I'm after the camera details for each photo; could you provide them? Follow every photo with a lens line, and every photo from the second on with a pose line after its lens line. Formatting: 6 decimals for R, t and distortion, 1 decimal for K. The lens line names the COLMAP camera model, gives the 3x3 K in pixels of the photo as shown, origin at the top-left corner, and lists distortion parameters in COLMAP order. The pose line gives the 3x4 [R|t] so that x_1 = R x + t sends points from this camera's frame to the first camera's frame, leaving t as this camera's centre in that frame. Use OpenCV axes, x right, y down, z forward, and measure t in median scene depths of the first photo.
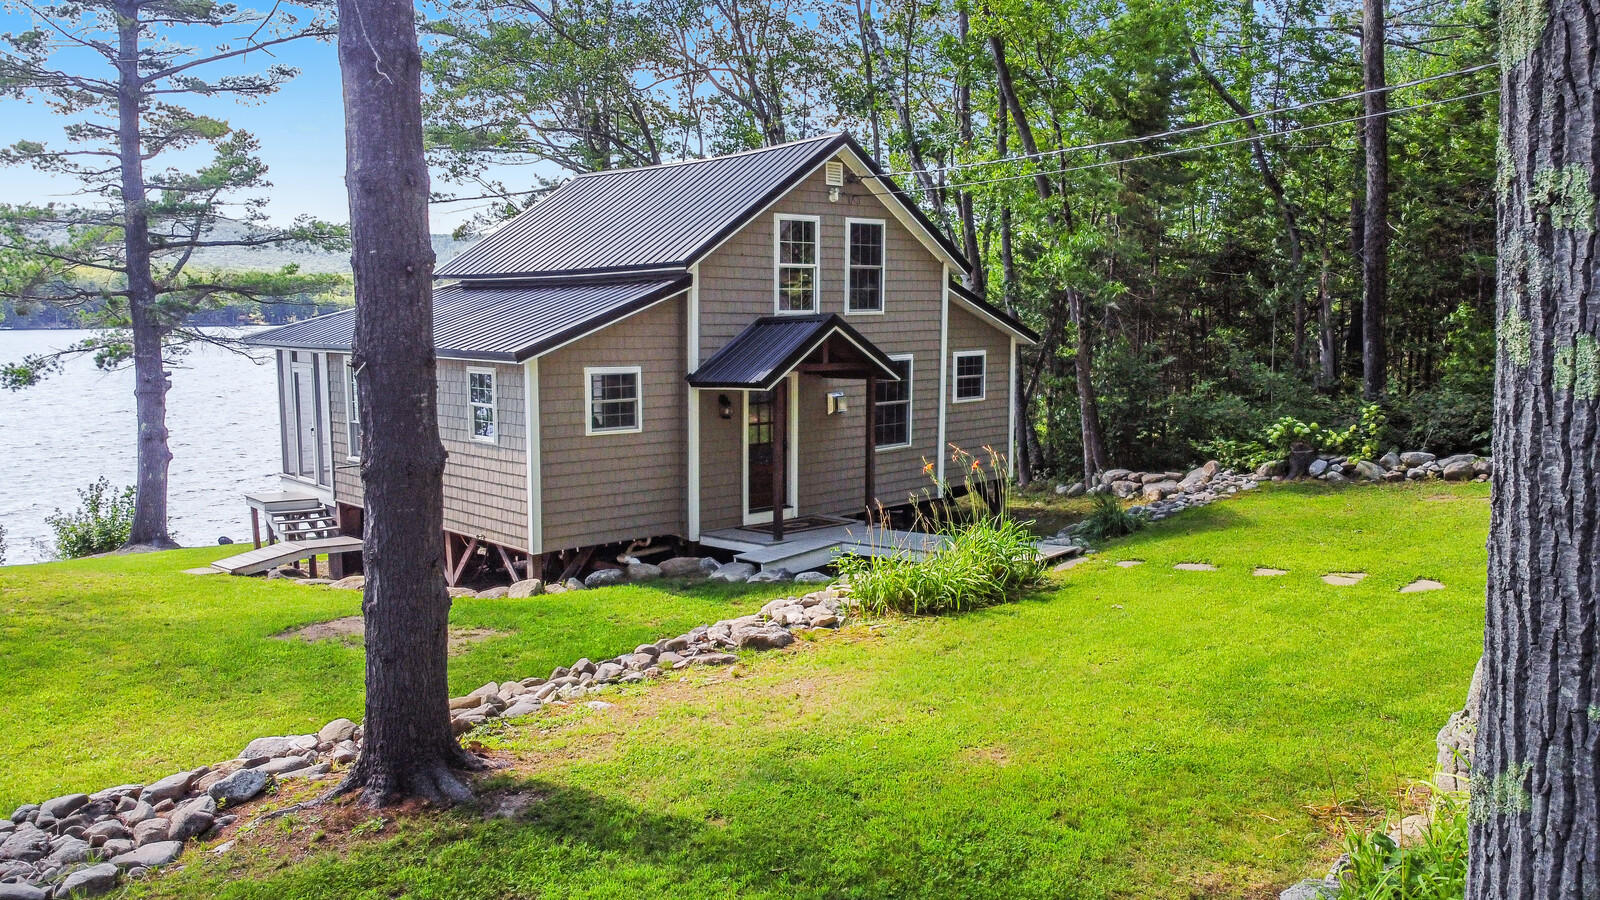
lens RADIAL K [[1170.0, 0, 800.0], [0, 1170.0, 450.0], [0, 0, 1]] dist [-0.003842, -0.000411]
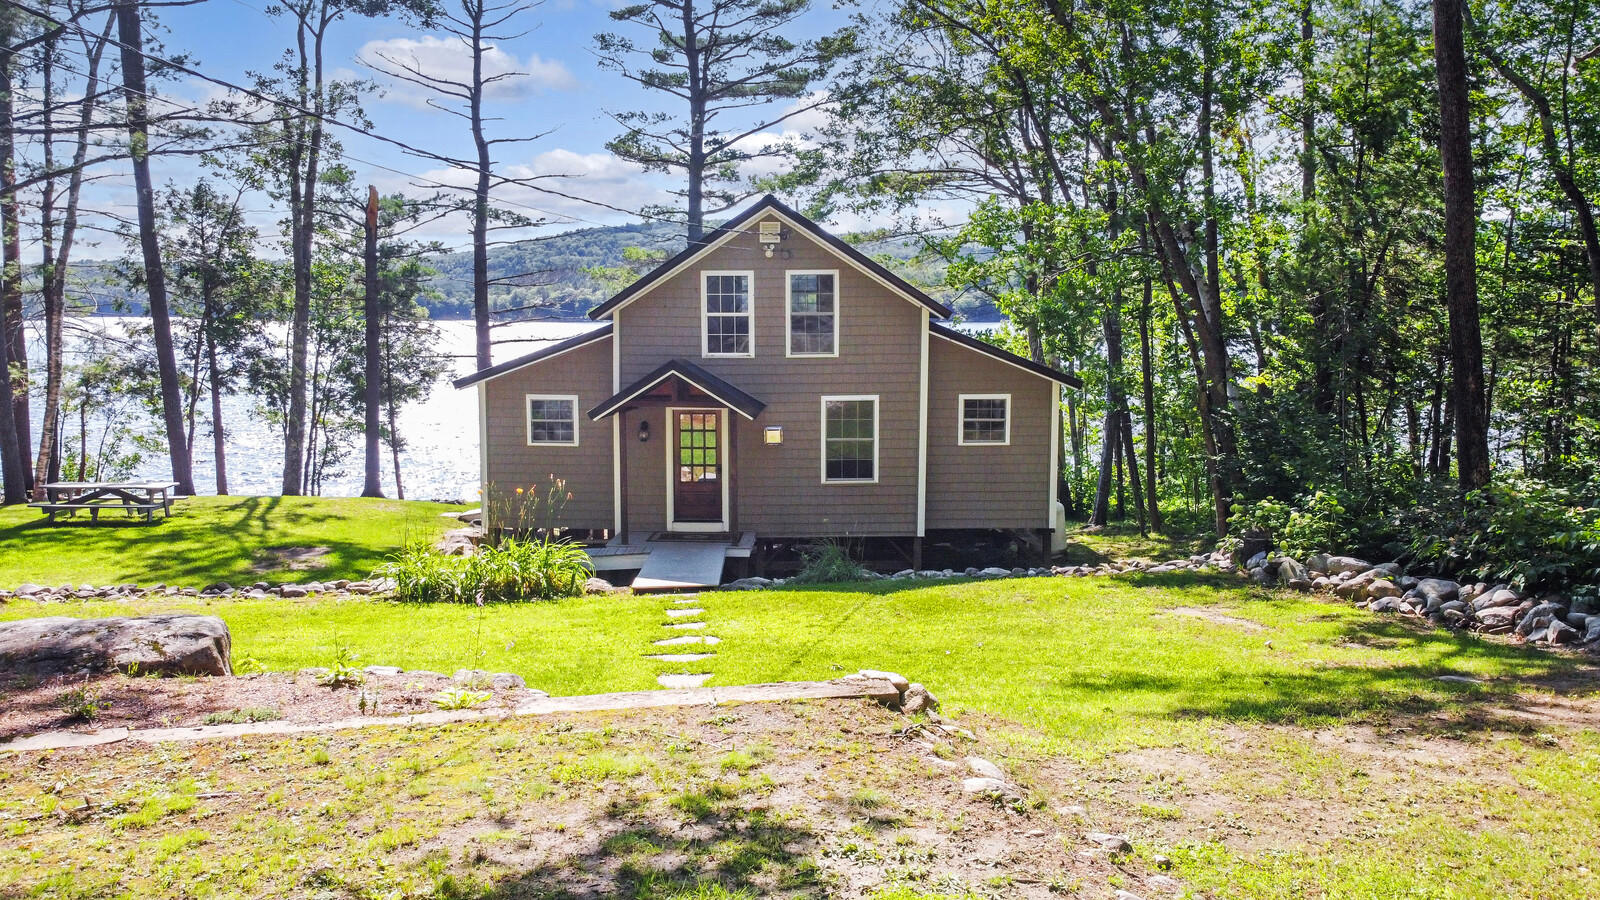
lens RADIAL K [[1170.0, 0, 800.0], [0, 1170.0, 450.0], [0, 0, 1]] dist [-0.003842, -0.000411]
pose [[0.783638, 0.078814, -0.616198, 0.770380], [-0.087549, 0.996031, 0.016059, -0.046059], [0.615018, 0.041363, 0.787427, 0.125029]]
